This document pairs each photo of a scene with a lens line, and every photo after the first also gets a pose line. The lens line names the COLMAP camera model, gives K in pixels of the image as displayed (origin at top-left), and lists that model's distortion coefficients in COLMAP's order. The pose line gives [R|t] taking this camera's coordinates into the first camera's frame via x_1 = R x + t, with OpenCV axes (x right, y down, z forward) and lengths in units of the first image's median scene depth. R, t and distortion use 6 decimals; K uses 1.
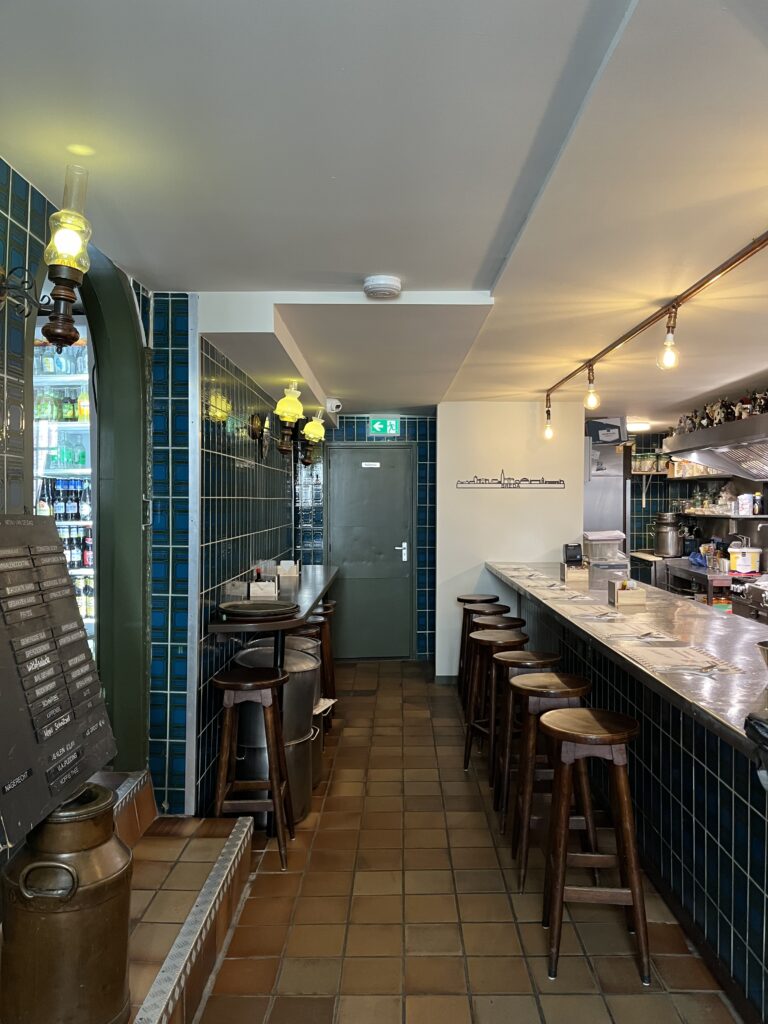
lens RADIAL K [[780.8, 0, 394.2], [0, 780.8, 518.0], [0, 0, 1]] dist [0.076483, -0.107424]
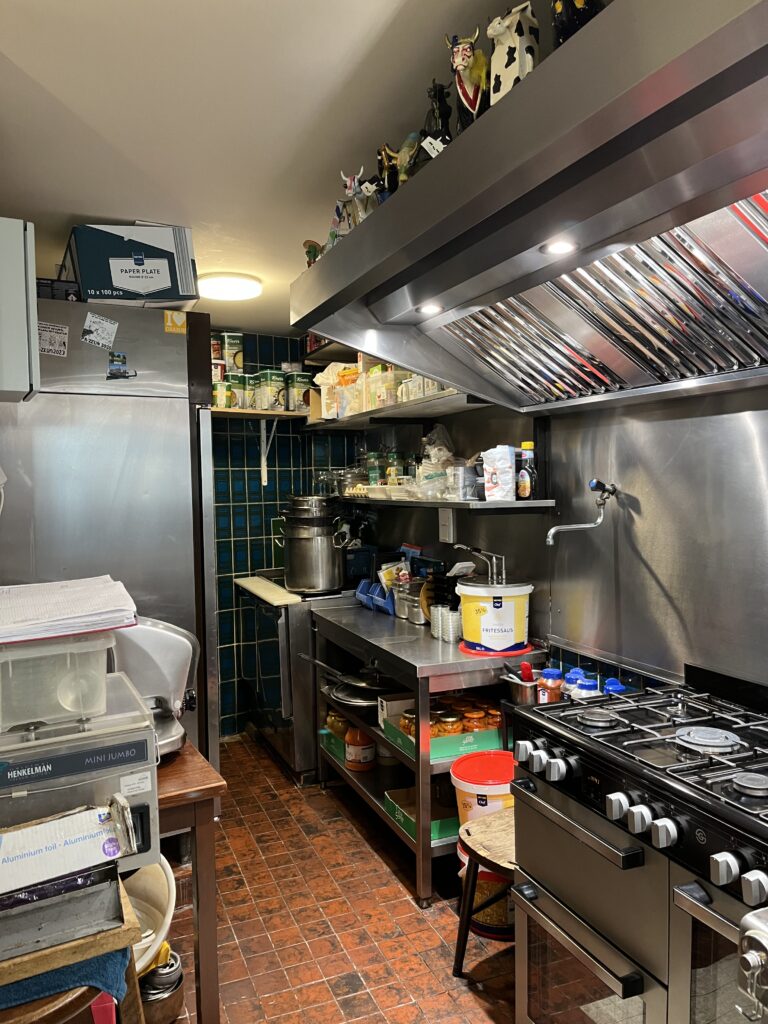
lens RADIAL K [[780.8, 0, 394.2], [0, 780.8, 518.0], [0, 0, 1]] dist [0.076483, -0.107424]
pose [[0.903693, -0.035340, 0.426720, 0.222718], [0.024069, 0.999205, 0.031778, -0.008287], [-0.427504, -0.018447, 0.903825, 0.641105]]
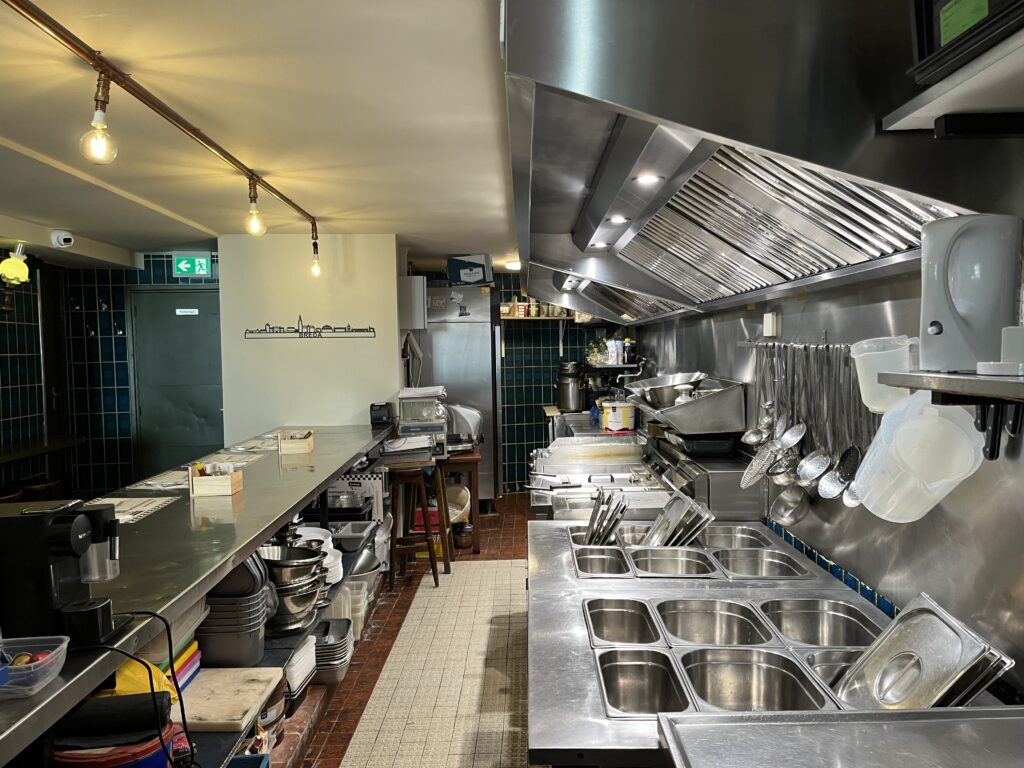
lens RADIAL K [[780.8, 0, 512.0], [0, 780.8, 384.0], [0, 0, 1]] dist [0.076483, -0.107424]
pose [[0.999402, -0.016831, 0.030215, 0.289580], [0.016142, 0.999607, 0.022925, -0.003700], [-0.030589, -0.022424, 0.999280, 0.129903]]
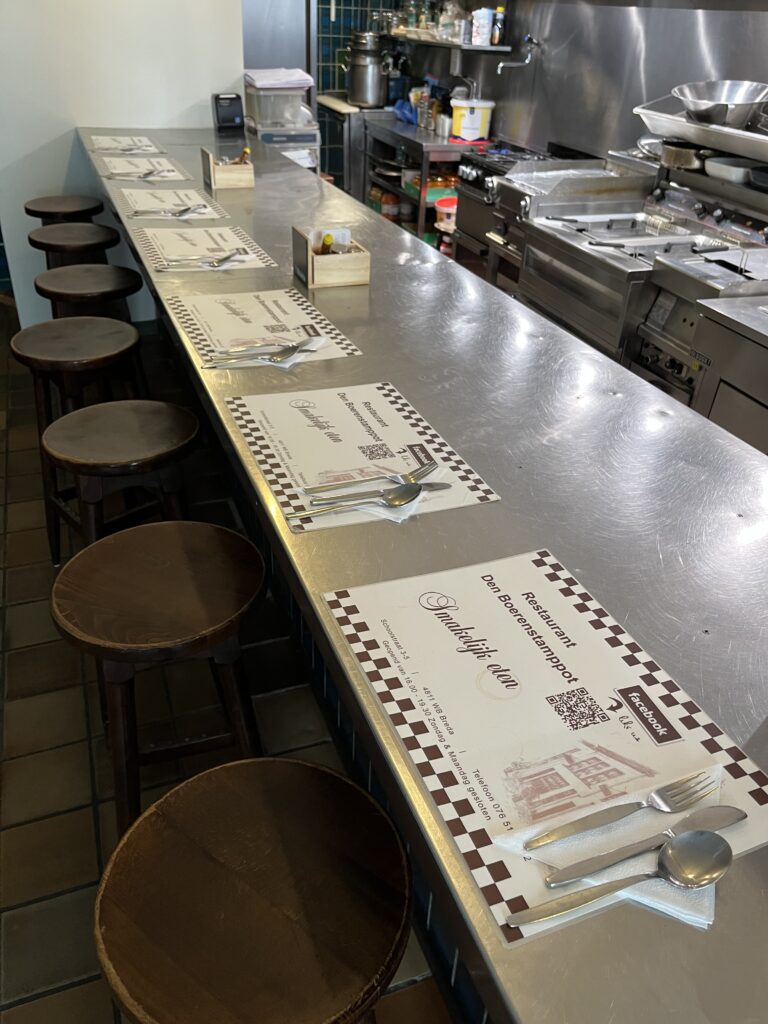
lens RADIAL K [[781.8, 0, 386.3], [0, 781.8, 535.3], [0, 0, 1]] dist [0.072658, -0.118088]
pose [[0.928721, -0.165883, 0.331604, 0.074271], [-0.041956, 0.841579, 0.538501, -0.010620], [-0.368399, -0.514030, 0.774632, 0.278625]]
